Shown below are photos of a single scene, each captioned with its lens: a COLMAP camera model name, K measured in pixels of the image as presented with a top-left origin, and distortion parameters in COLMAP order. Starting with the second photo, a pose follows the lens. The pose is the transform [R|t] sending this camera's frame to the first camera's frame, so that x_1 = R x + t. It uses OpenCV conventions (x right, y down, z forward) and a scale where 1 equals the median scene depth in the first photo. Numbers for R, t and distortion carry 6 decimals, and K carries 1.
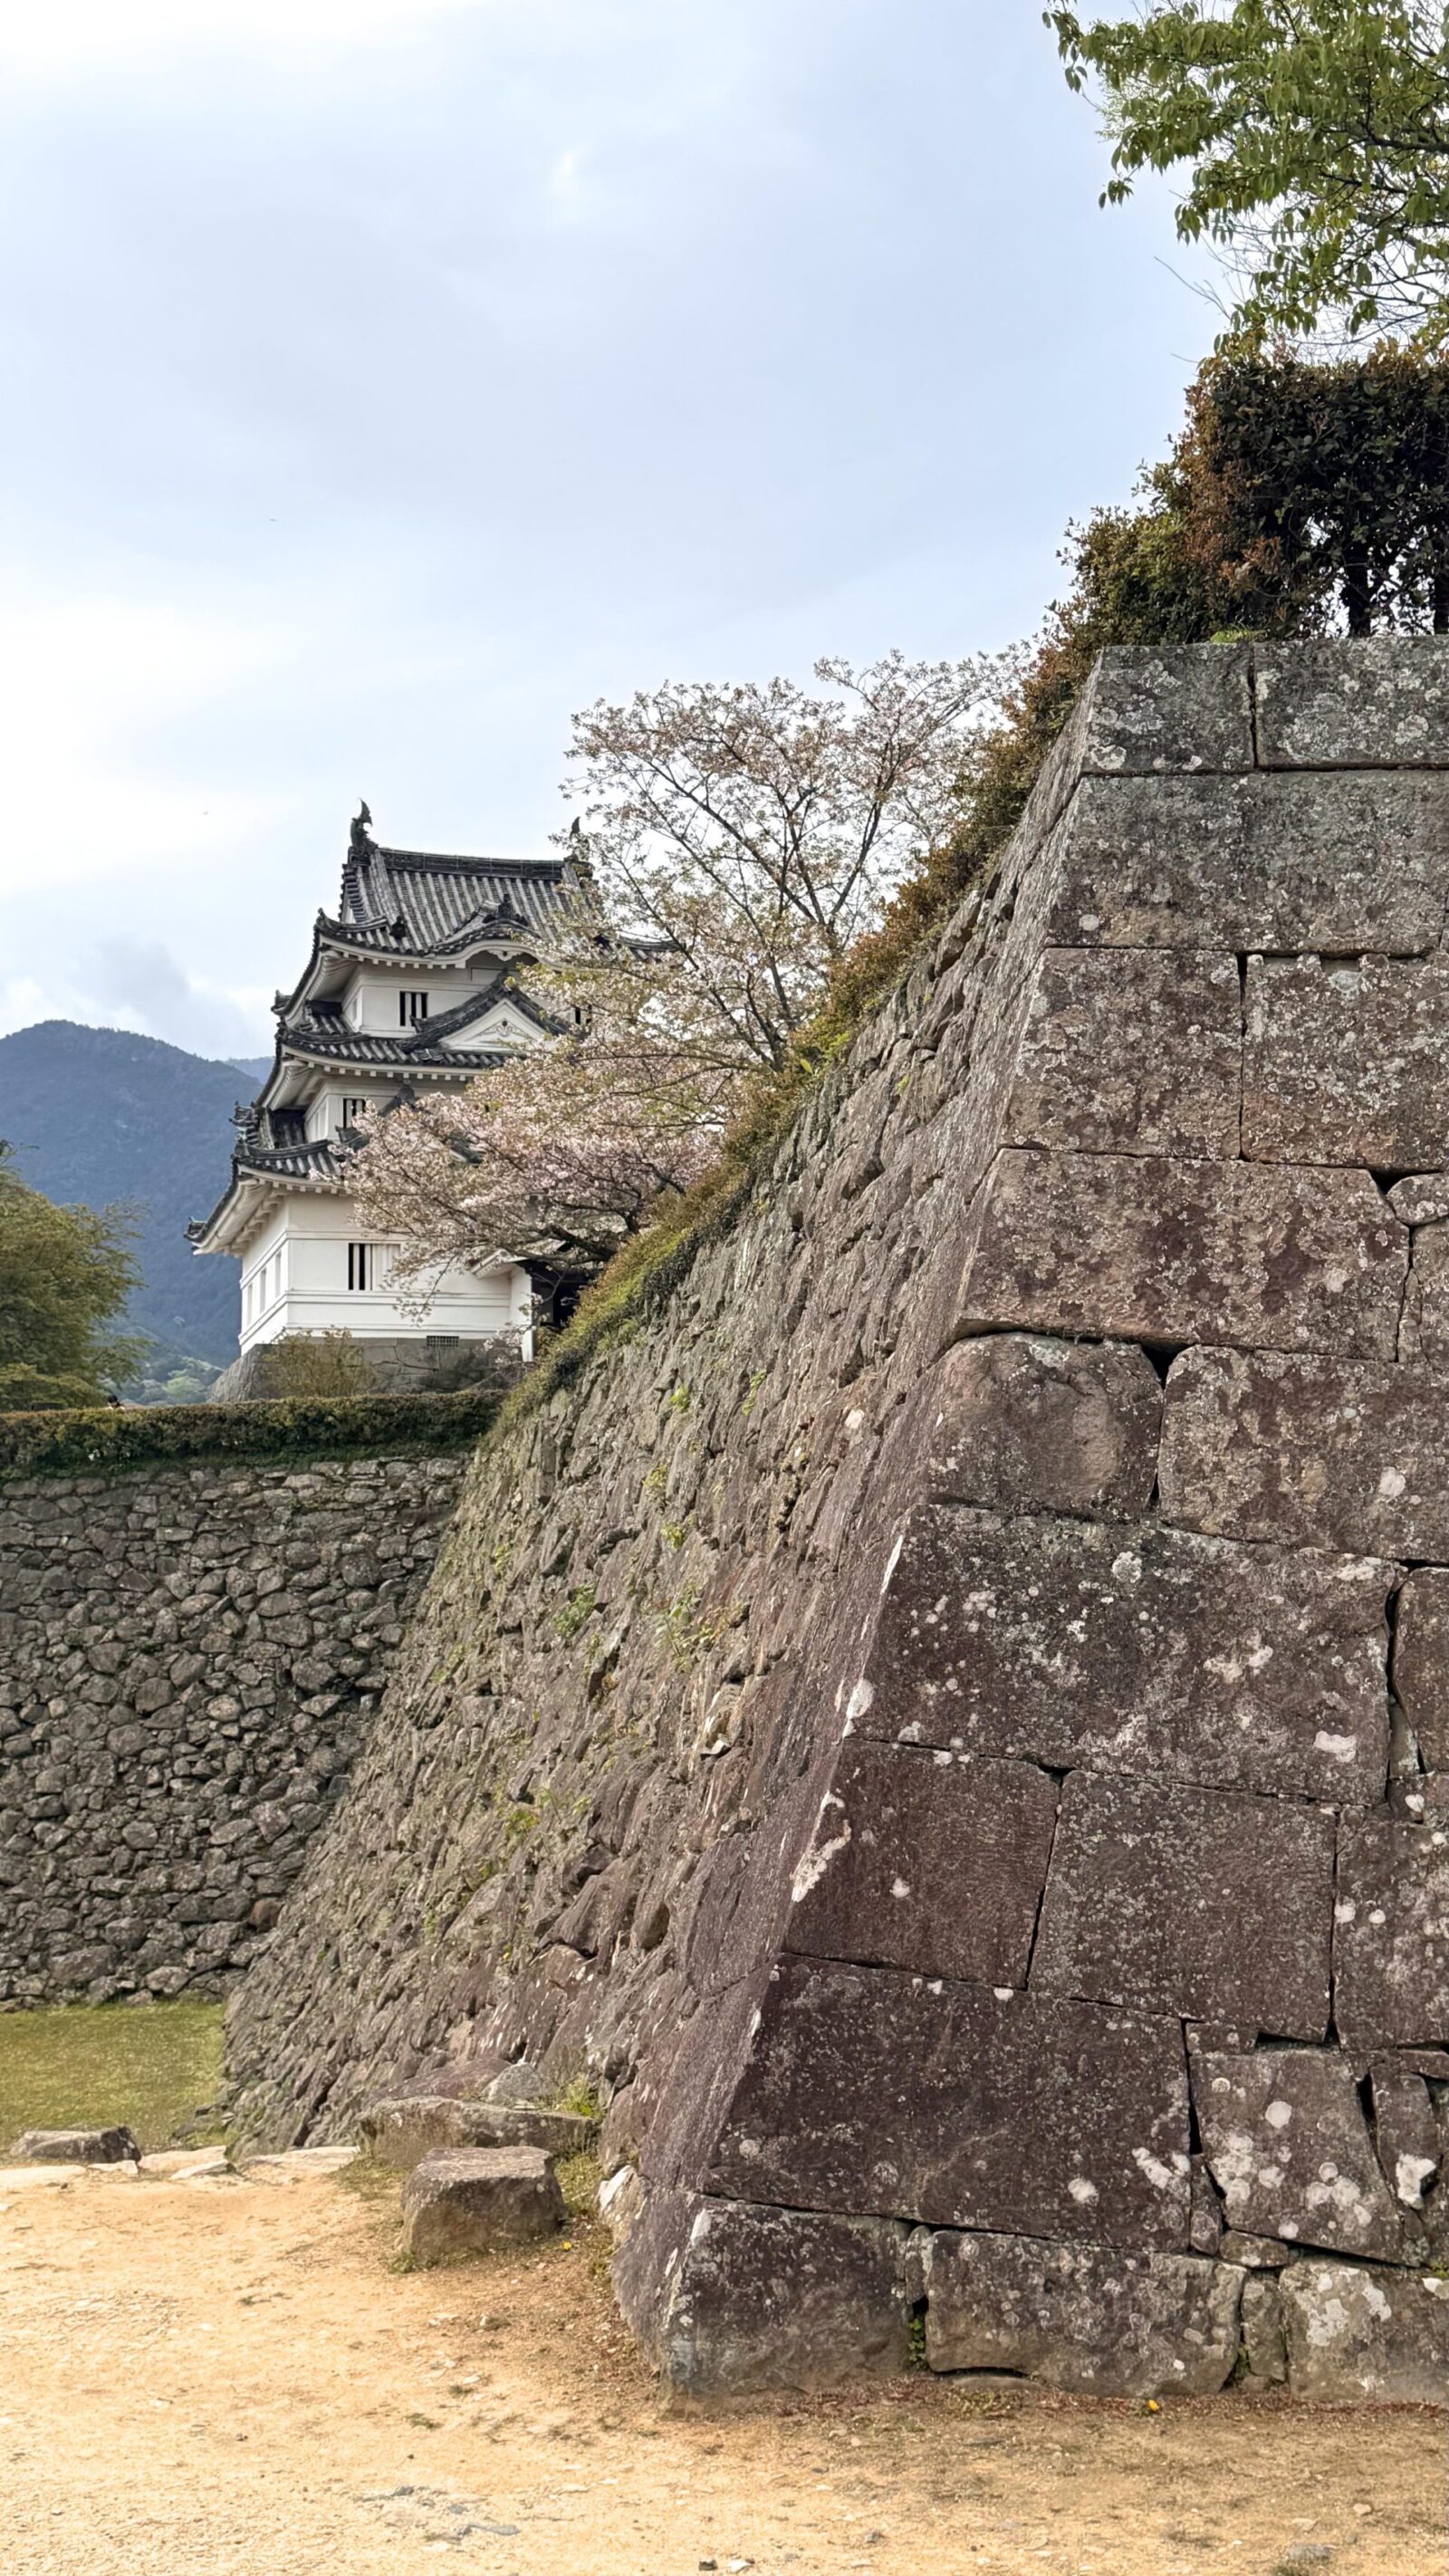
lens RADIAL K [[2716.1, 0, 731.7], [0, 2716.1, 1310.9], [0, 0, 1]] dist [0.095640, 0.000000]
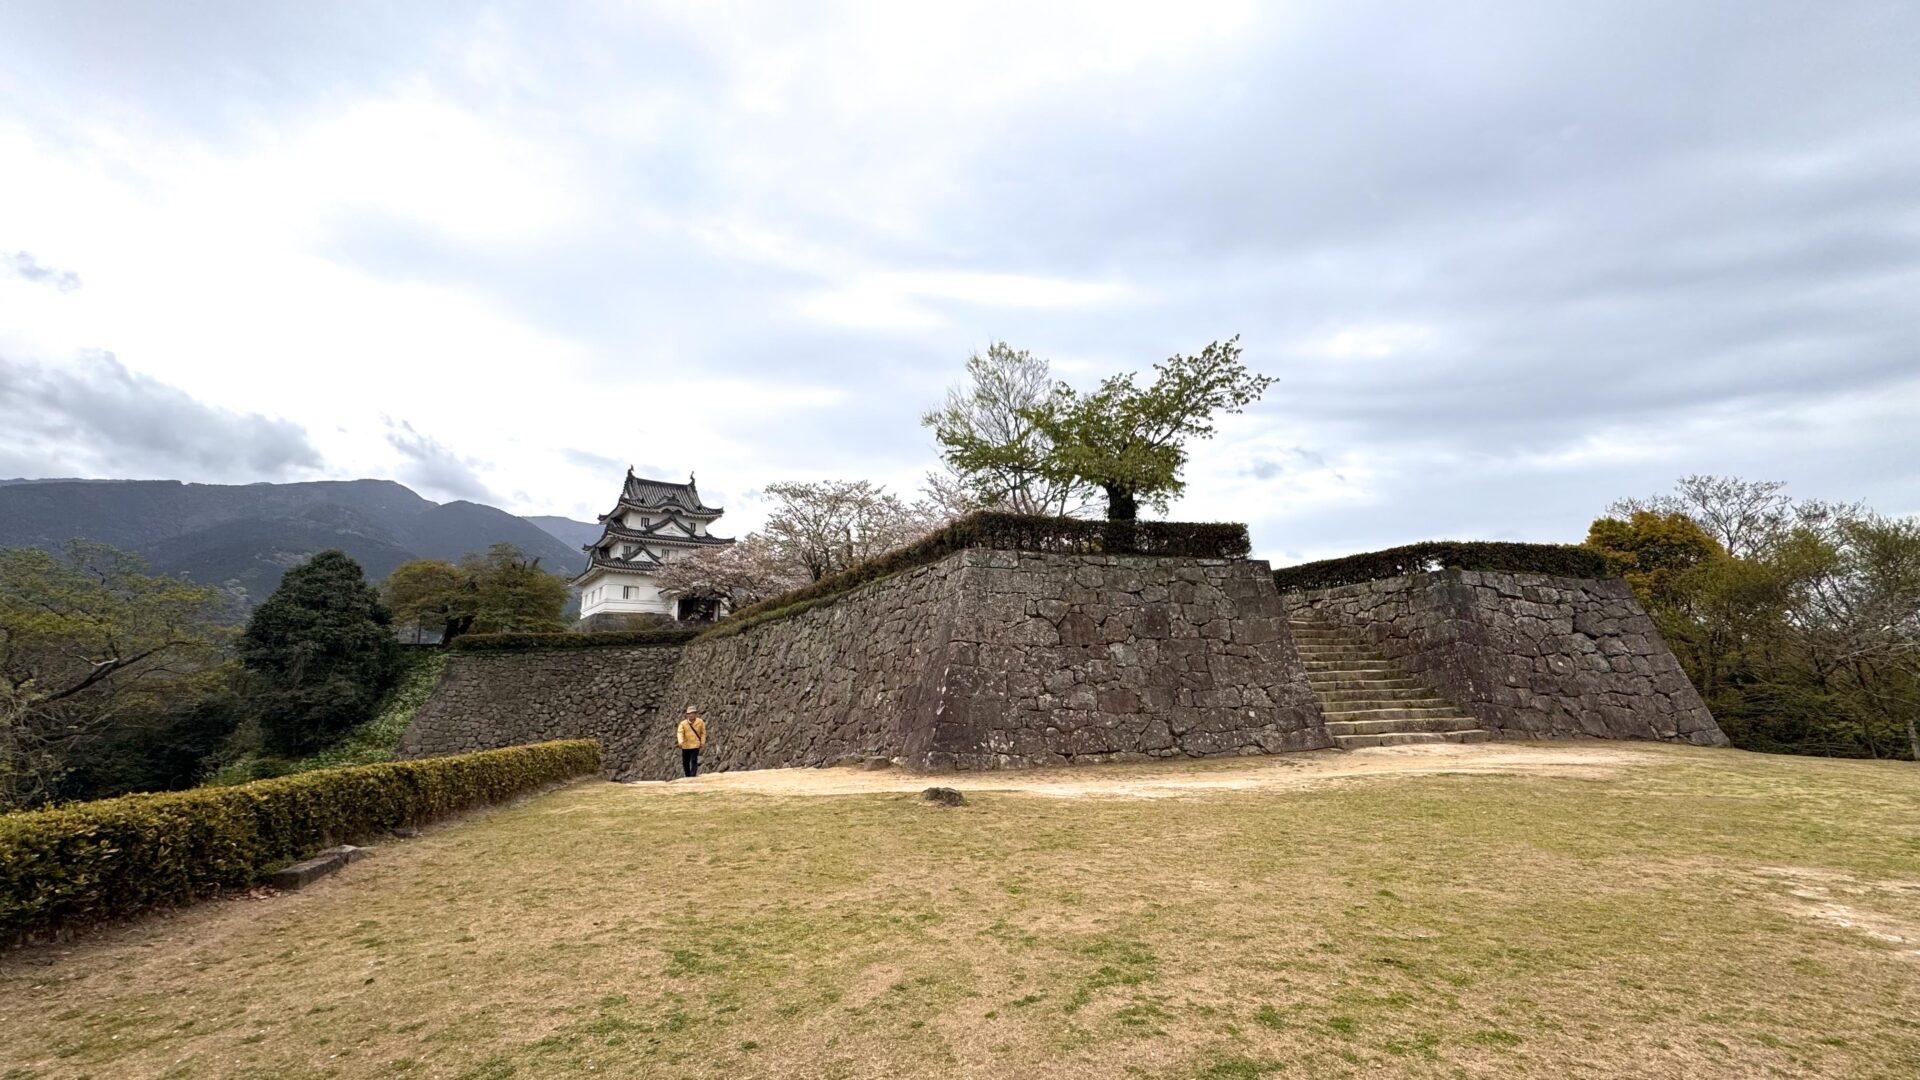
lens RADIAL K [[757.9, 0, 954.0], [0, 757.9, 543.7], [0, 0, 1]] dist [-0.000900, 0.000261]
pose [[0.941997, 0.058593, 0.330466, -0.098316], [-0.031760, 0.995787, -0.086024, -0.012594], [-0.334114, 0.070539, 0.939889, -0.158741]]
